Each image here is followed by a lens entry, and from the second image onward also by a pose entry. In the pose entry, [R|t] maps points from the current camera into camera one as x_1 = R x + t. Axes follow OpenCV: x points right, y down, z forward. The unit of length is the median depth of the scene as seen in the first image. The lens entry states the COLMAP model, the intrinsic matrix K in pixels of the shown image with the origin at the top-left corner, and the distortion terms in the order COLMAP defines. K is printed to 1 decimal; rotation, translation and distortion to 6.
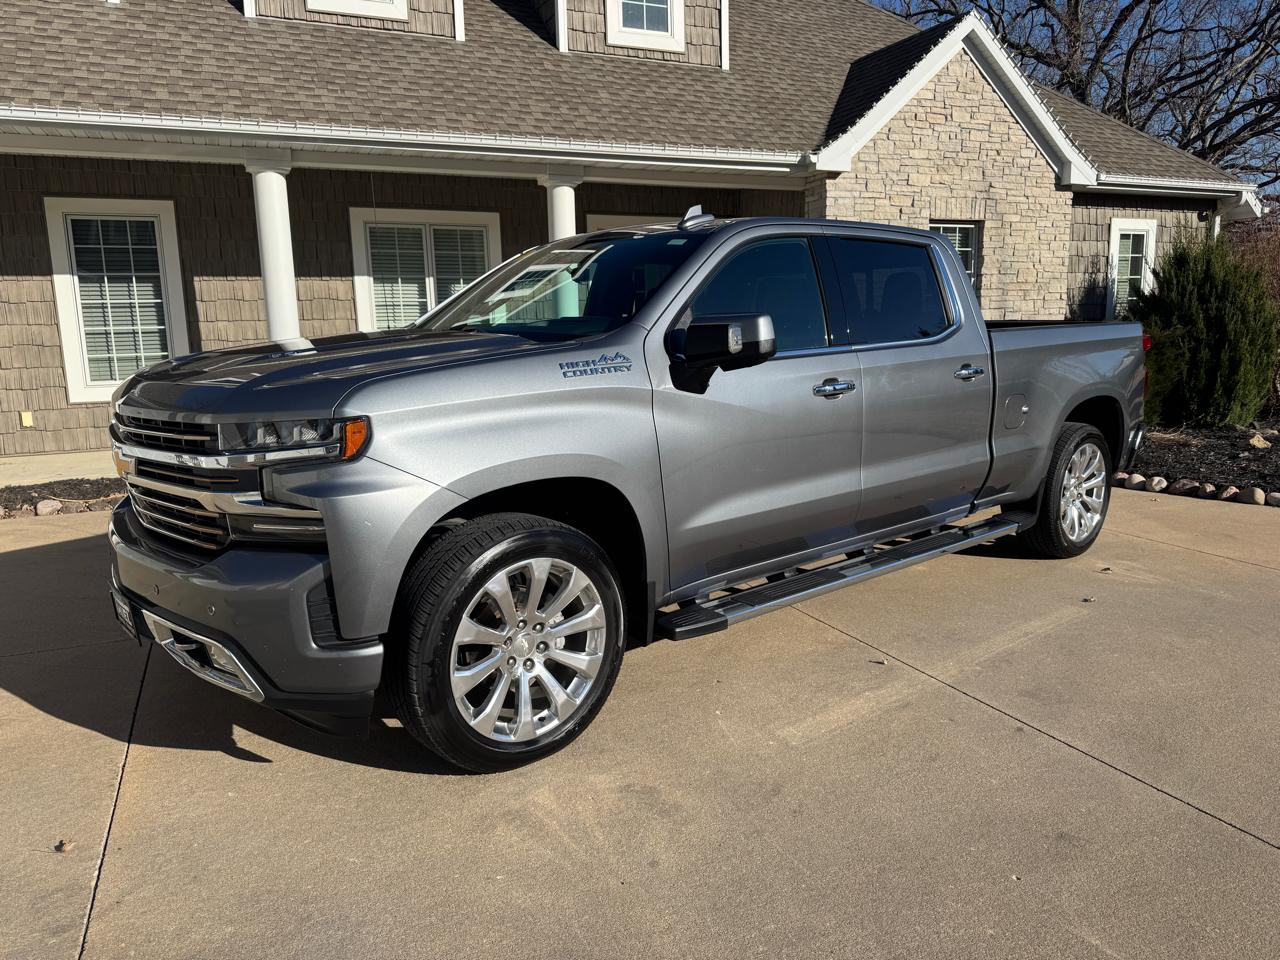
lens RADIAL K [[954.2, 0, 642.6], [0, 954.2, 491.1], [0, 0, 1]] dist [0.017094, -0.022613]
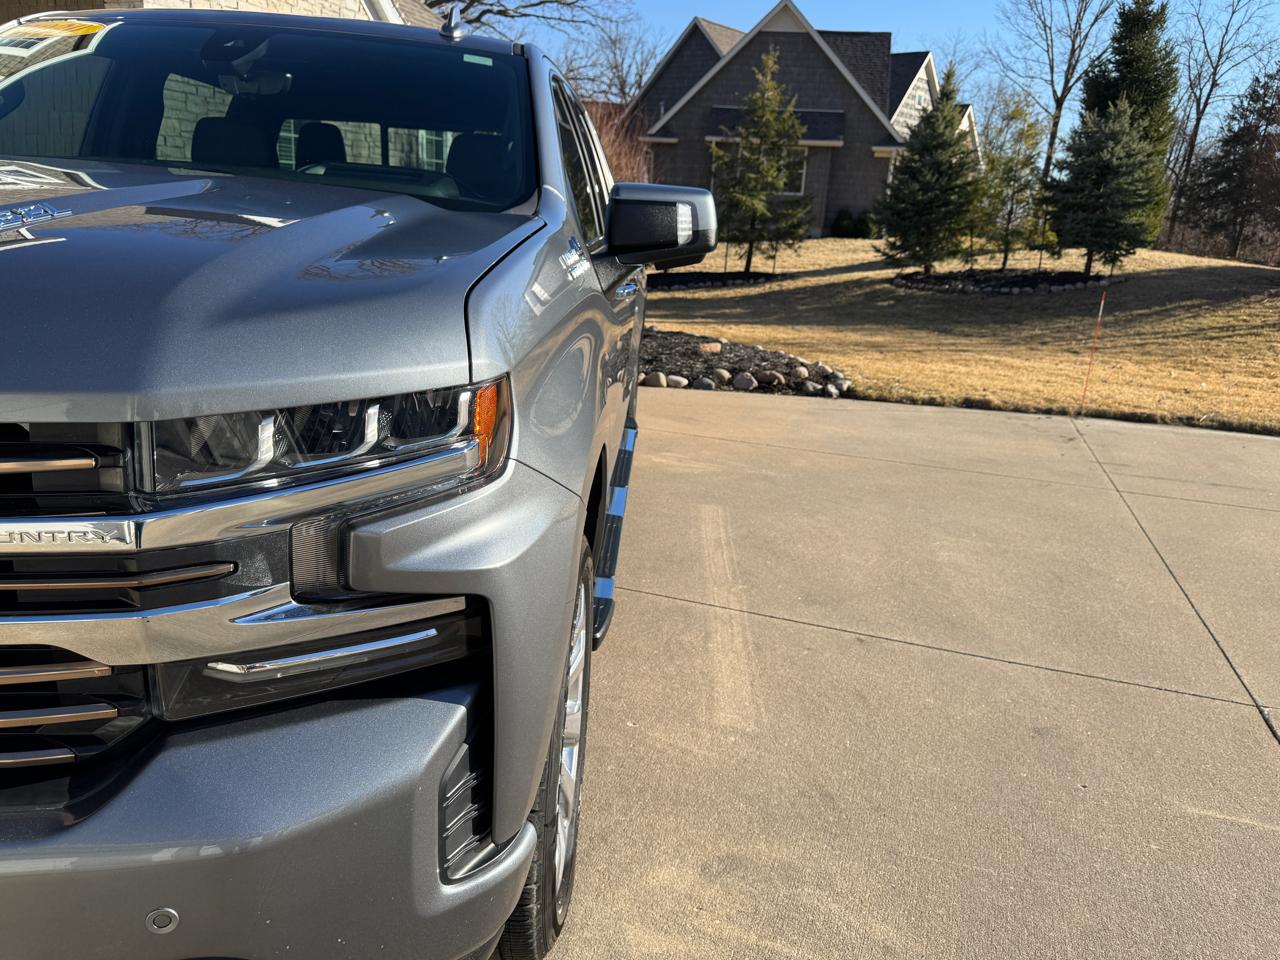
lens RADIAL K [[954.2, 0, 635.8], [0, 954.2, 487.3], [0, 0, 1]] dist [0.017094, -0.022613]
pose [[0.666491, -0.149874, 0.730293, -0.219116], [0.065006, 0.987536, 0.143339, -0.031705], [-0.742673, -0.048061, 0.667927, 0.239396]]
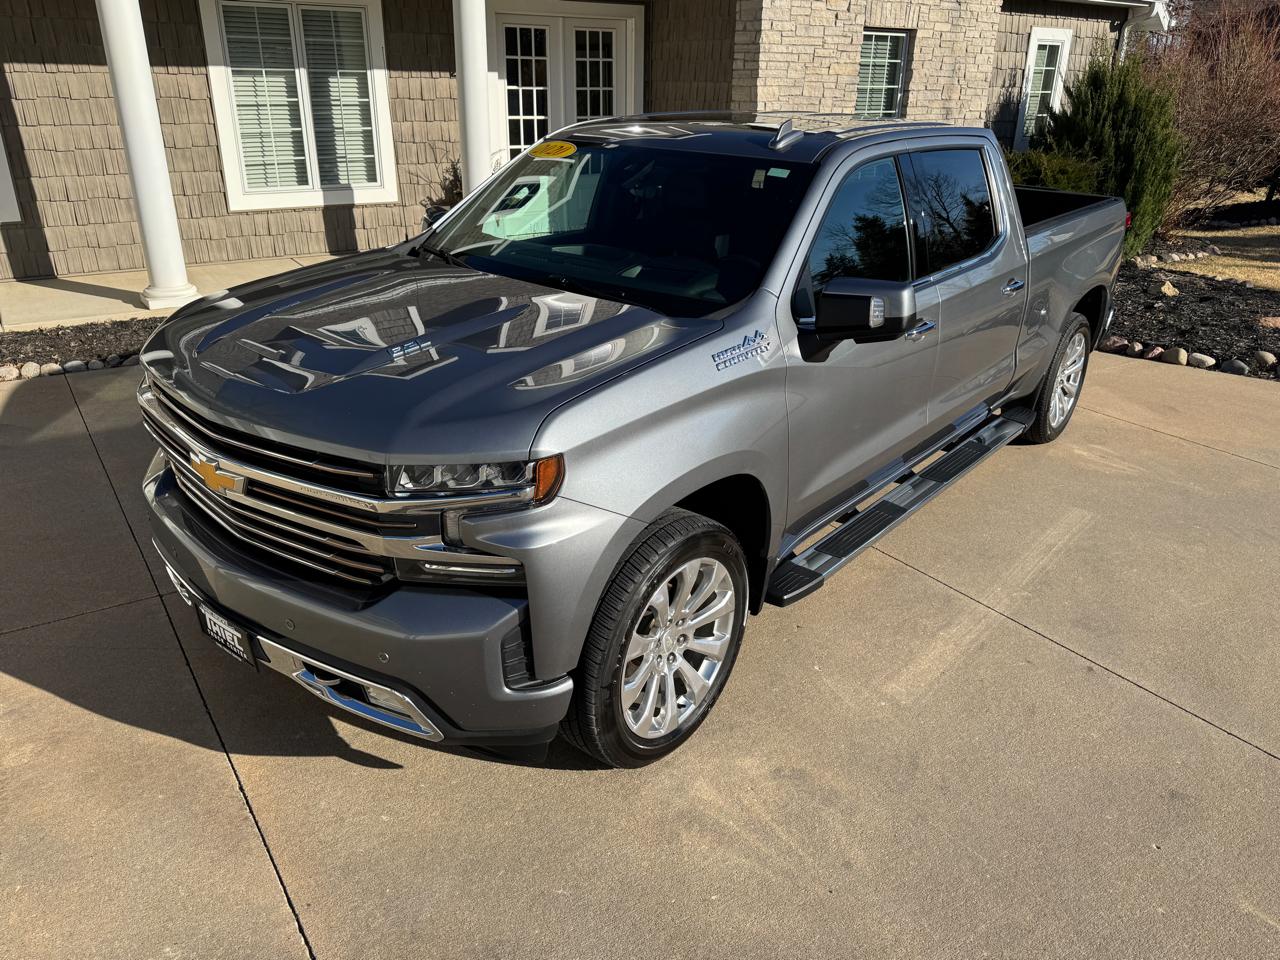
lens RADIAL K [[989.5, 0, 642.0], [0, 989.5, 493.8], [0, 0, 1]] dist [0.025118, -0.029328]
pose [[0.981309, -0.038618, 0.188525, -0.145660], [-0.007301, 0.971480, 0.237008, -0.097773], [-0.192301, -0.233955, 0.953040, 0.031246]]
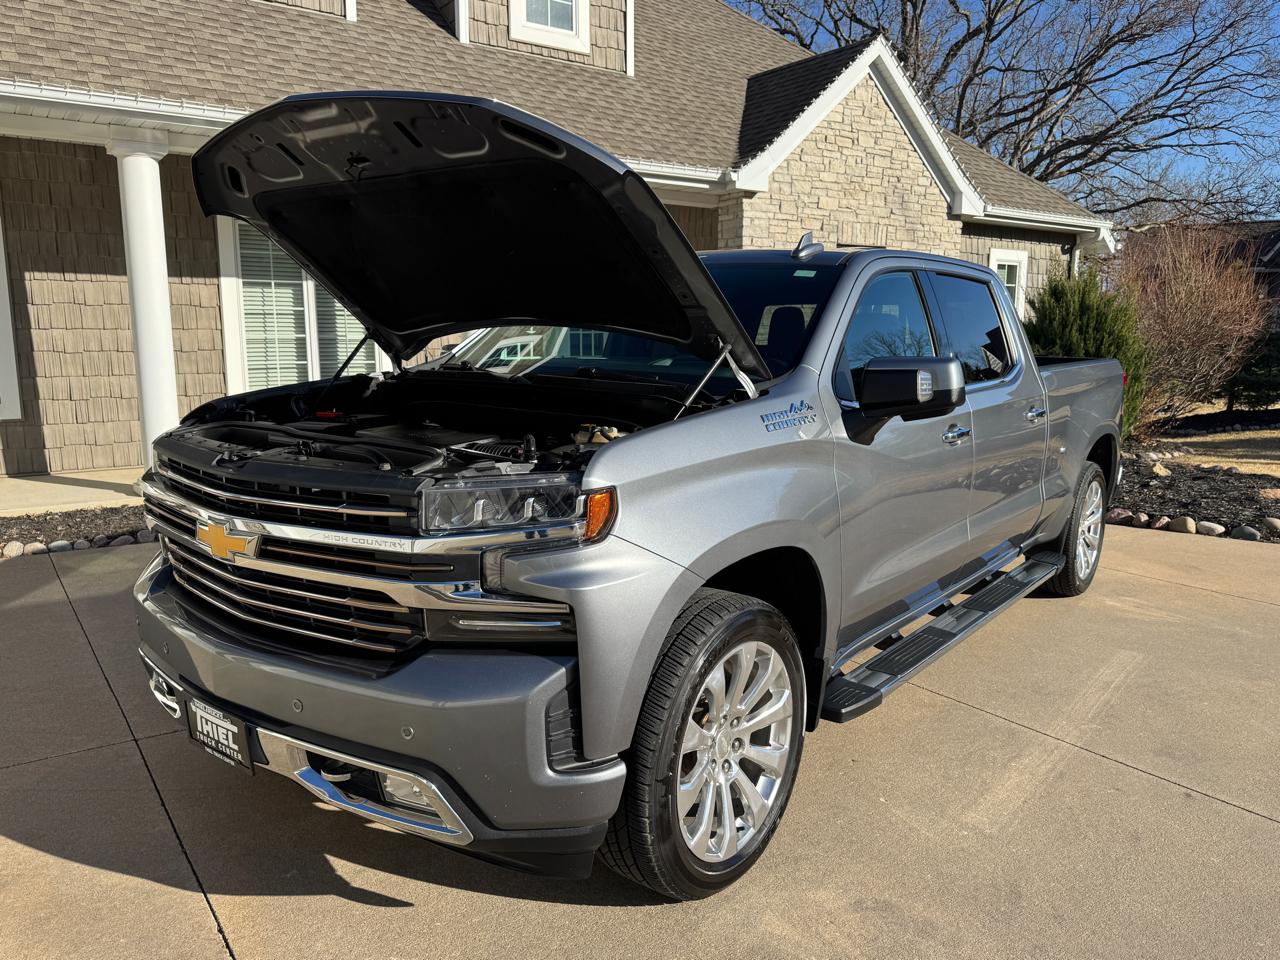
lens RADIAL K [[989.5, 0, 627.9], [0, 989.5, 491.0], [0, 0, 1]] dist [0.025118, -0.029328]
pose [[0.978548, -0.008507, 0.205845, -0.168242], [0.011414, 0.999851, -0.012941, -0.023609], [-0.205705, 0.015012, 0.978499, 0.062112]]
